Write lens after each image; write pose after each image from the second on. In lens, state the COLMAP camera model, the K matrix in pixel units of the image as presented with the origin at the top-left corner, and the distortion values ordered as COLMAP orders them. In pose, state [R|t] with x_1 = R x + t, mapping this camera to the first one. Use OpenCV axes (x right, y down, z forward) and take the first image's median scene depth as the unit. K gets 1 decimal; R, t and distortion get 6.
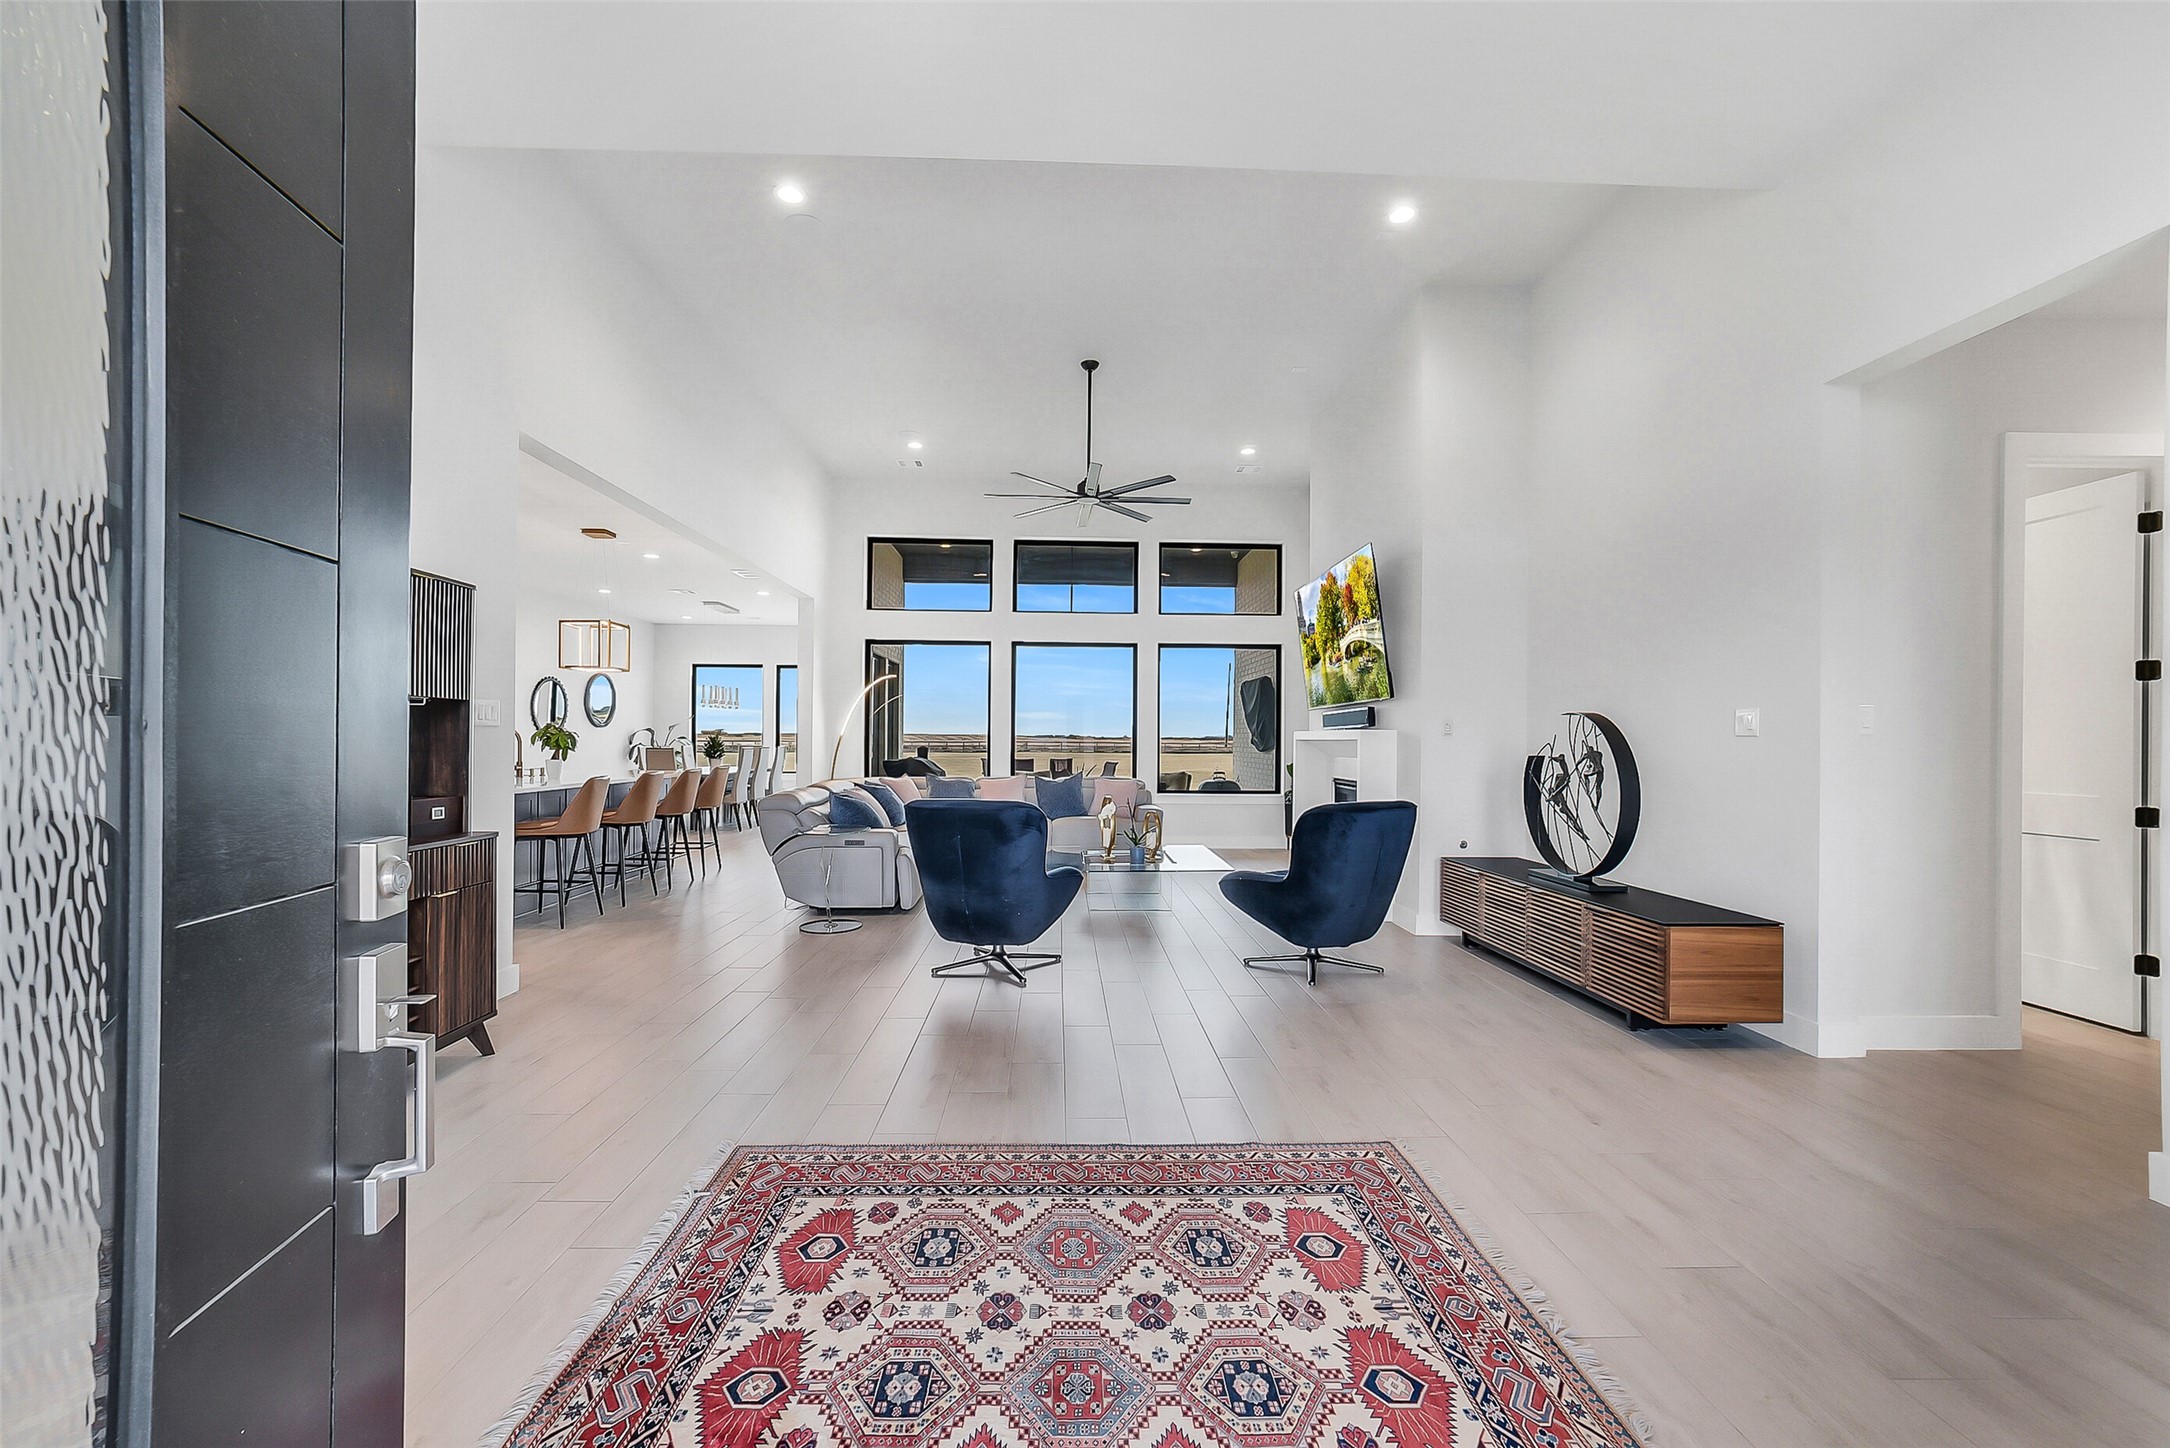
lens RADIAL K [[835.1, 0, 1081.3], [0, 835.1, 734.8], [0, 0, 1]] dist [0.000394, 0.000083]
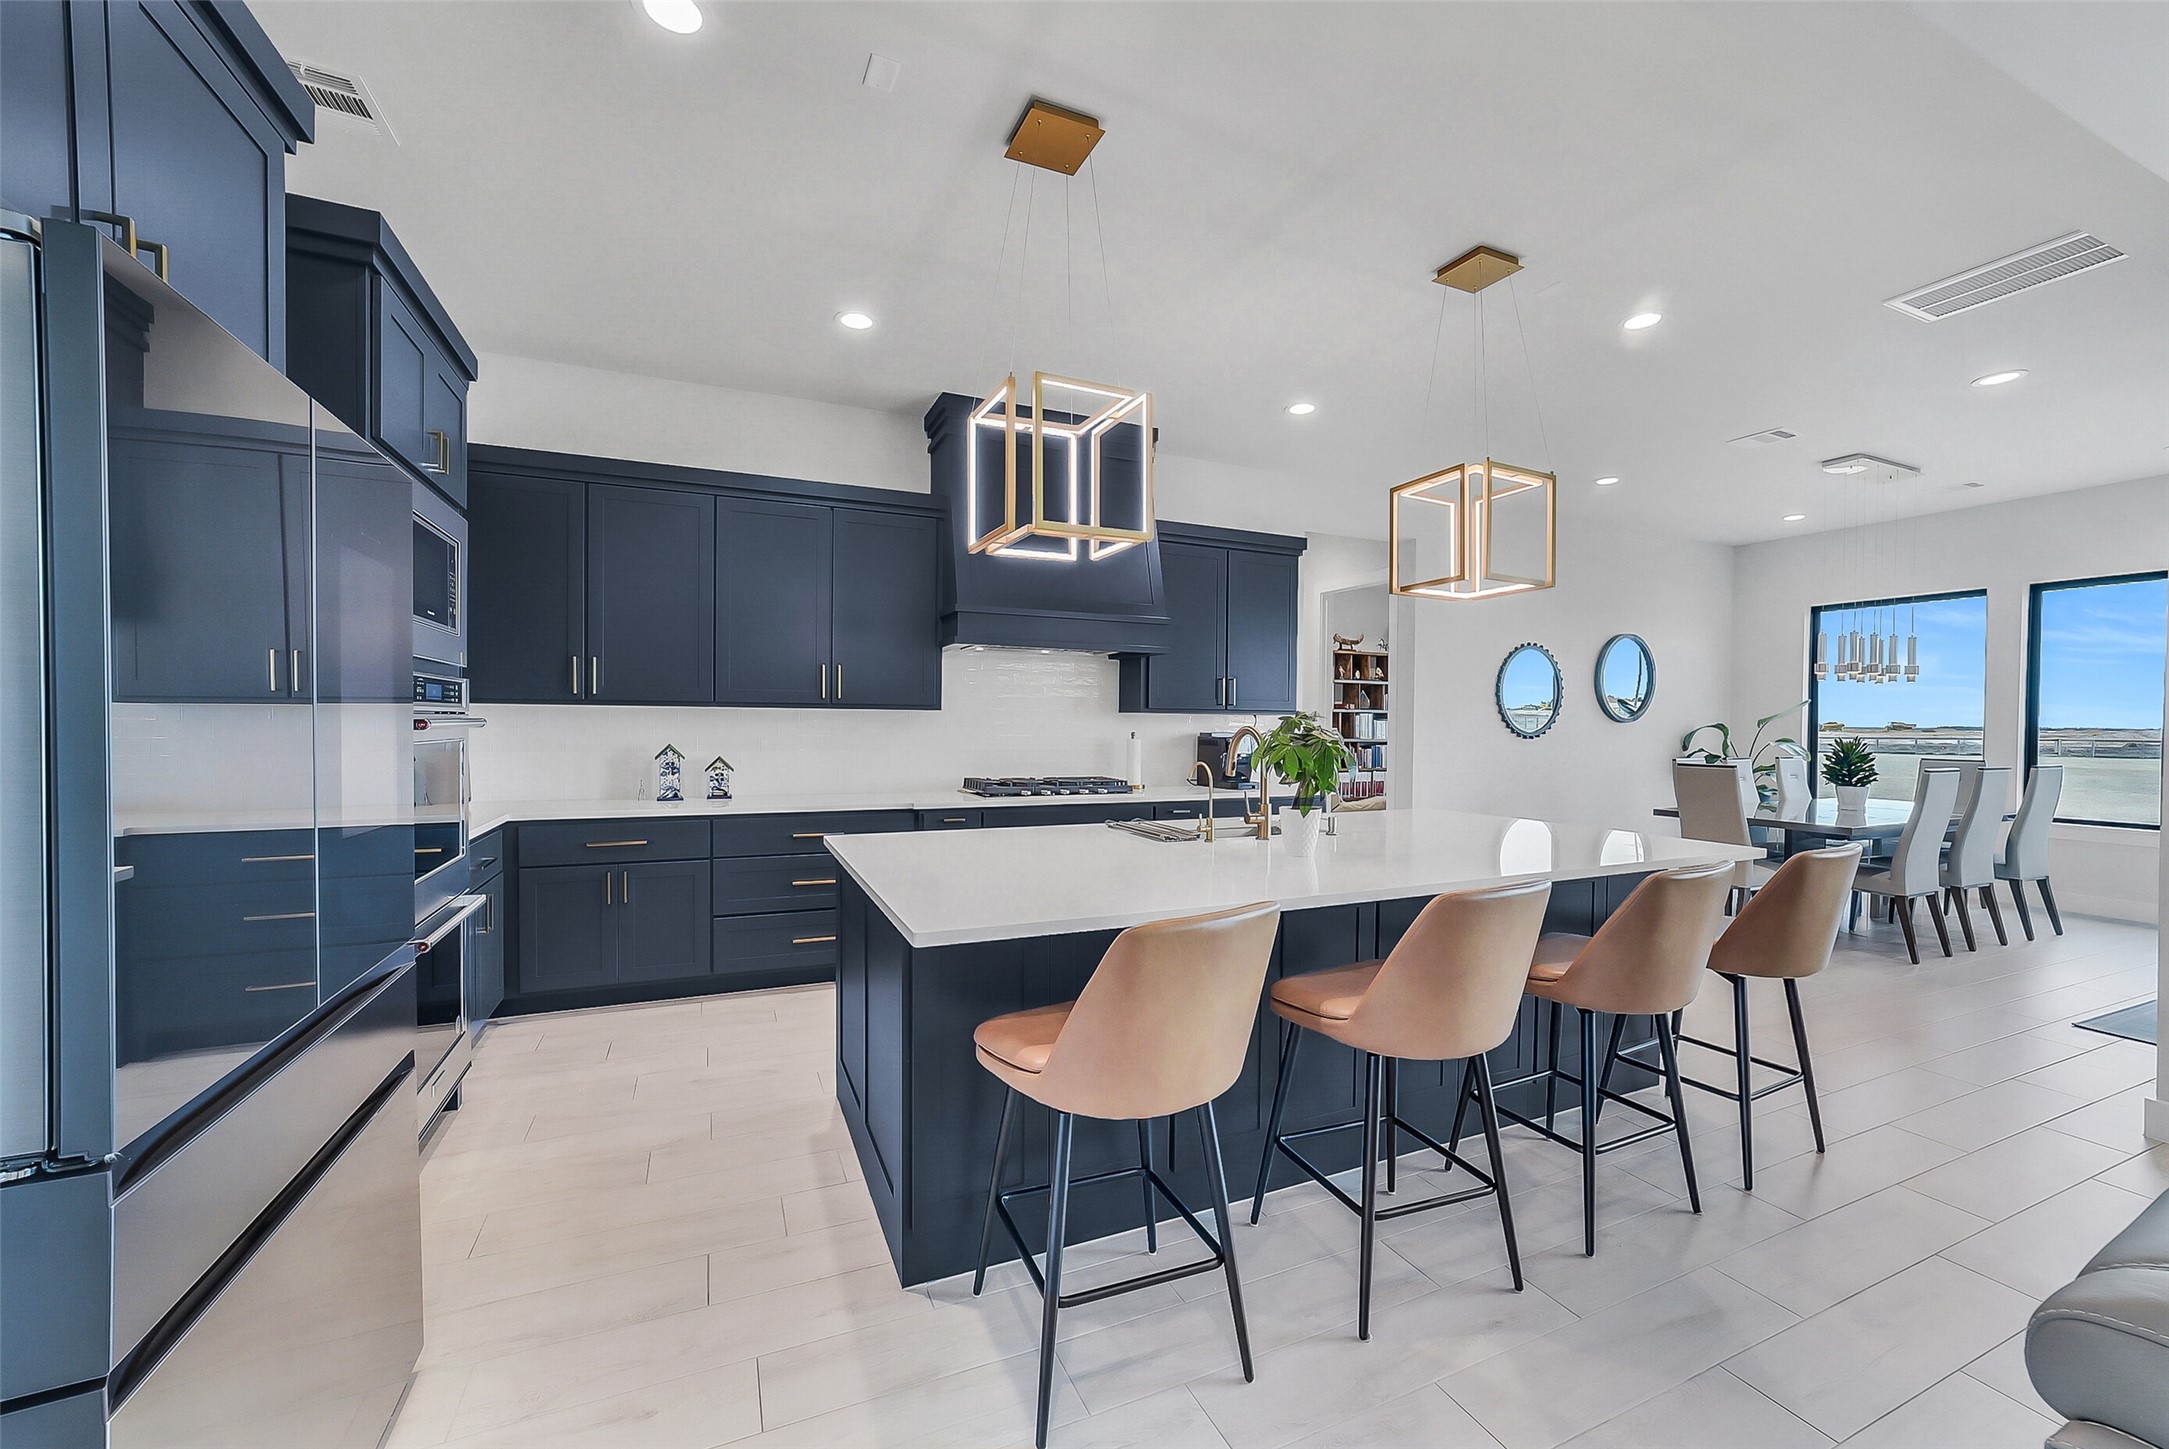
lens RADIAL K [[834.7, 0, 1079.2], [0, 834.7, 724.3], [0, 0, 1]] dist [0.000394, 0.000083]
pose [[0.368271, 0.006934, -0.929693, -0.145960], [0.003993, 0.999951, 0.009040, -0.015333], [0.929710, -0.007042, 0.368225, 0.387151]]
